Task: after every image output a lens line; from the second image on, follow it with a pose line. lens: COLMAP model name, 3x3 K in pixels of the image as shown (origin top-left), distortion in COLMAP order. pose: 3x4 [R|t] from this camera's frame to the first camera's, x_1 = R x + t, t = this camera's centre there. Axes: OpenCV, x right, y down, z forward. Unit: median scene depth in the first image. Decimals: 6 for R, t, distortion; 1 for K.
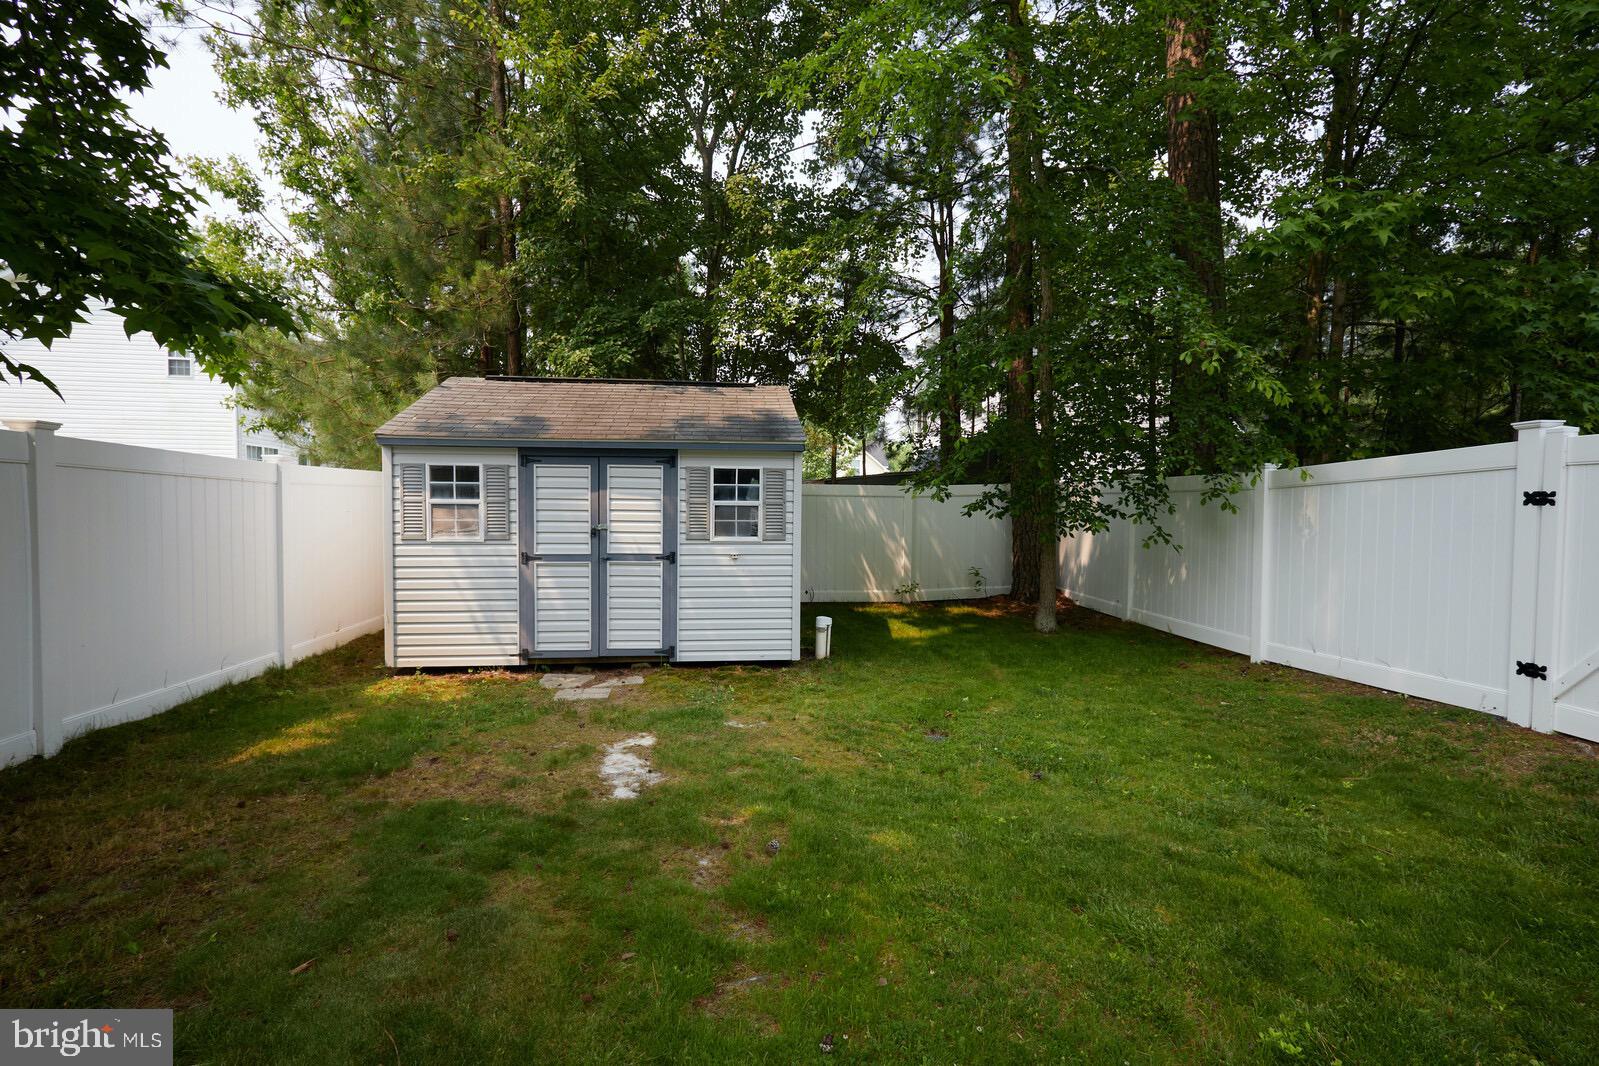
lens RADIAL K [[739.0, 0, 798.8], [0, 739.0, 531.4], [0, 0, 1]] dist [-0.000383, 0.001027]
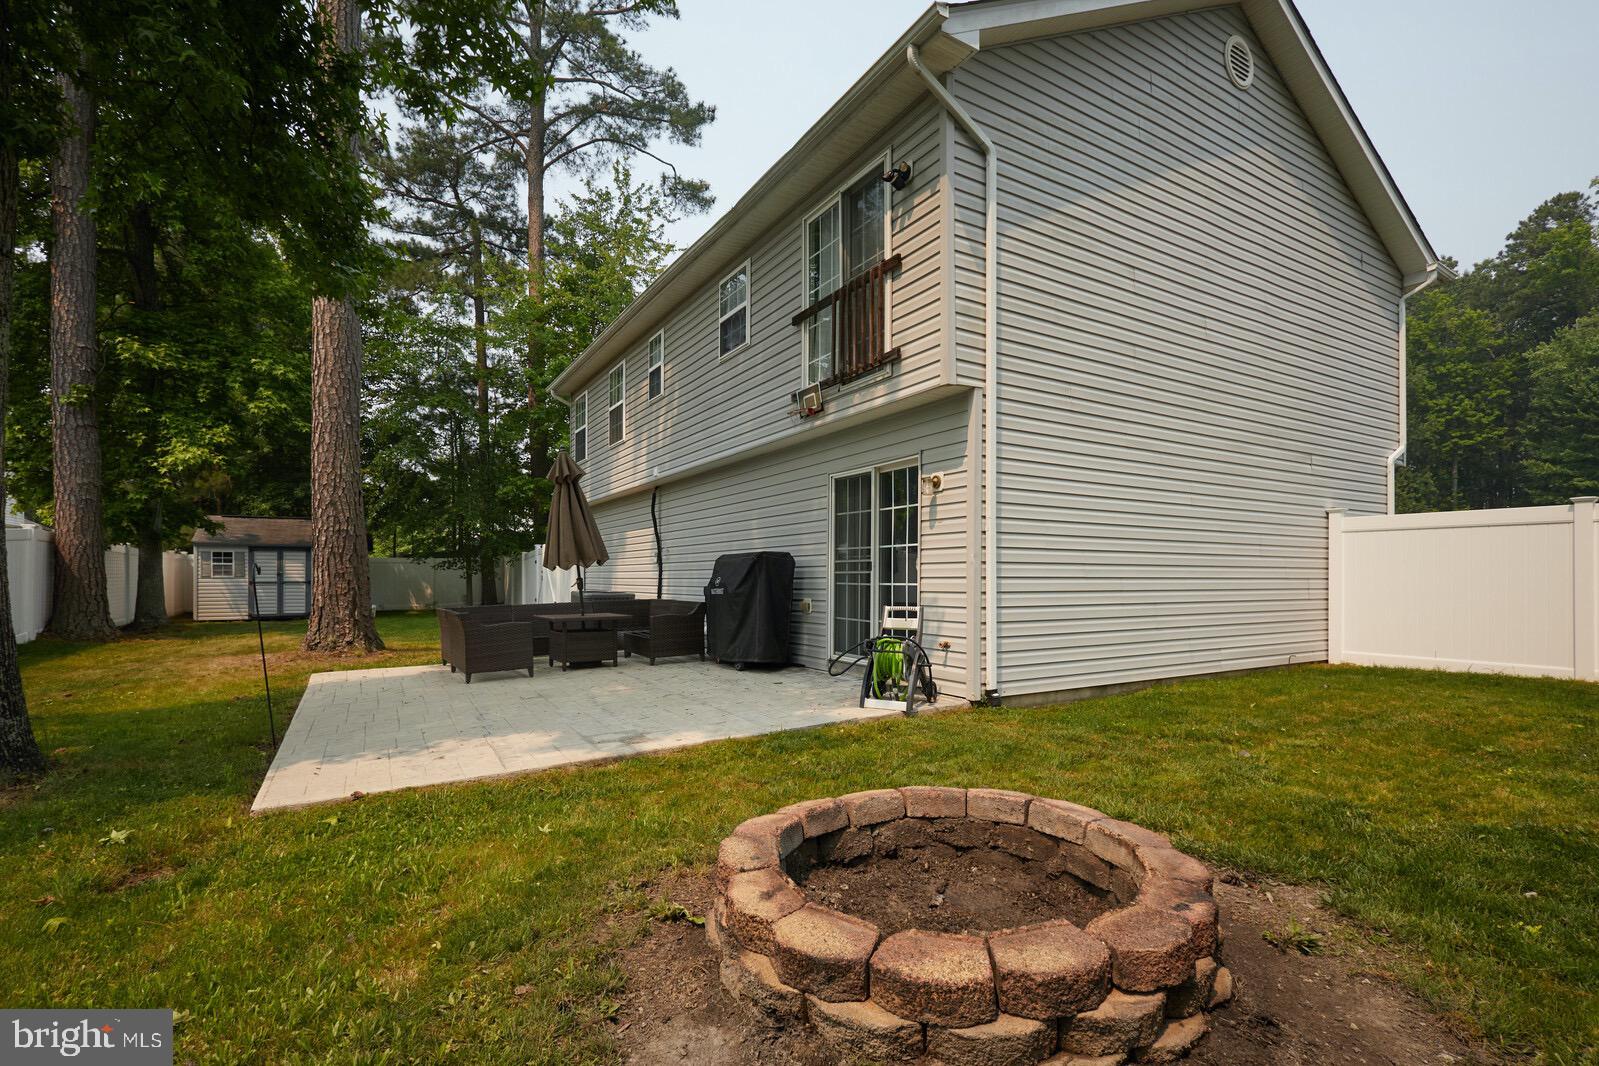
lens RADIAL K [[739.0, 0, 787.1], [0, 739.0, 584.1], [0, 0, 1]] dist [-0.000383, 0.001027]
pose [[0.919772, -0.011994, 0.392270, 0.443191], [0.019258, 0.999708, -0.014587, 0.124632], [-0.391980, 0.020971, 0.919734, -2.558425]]
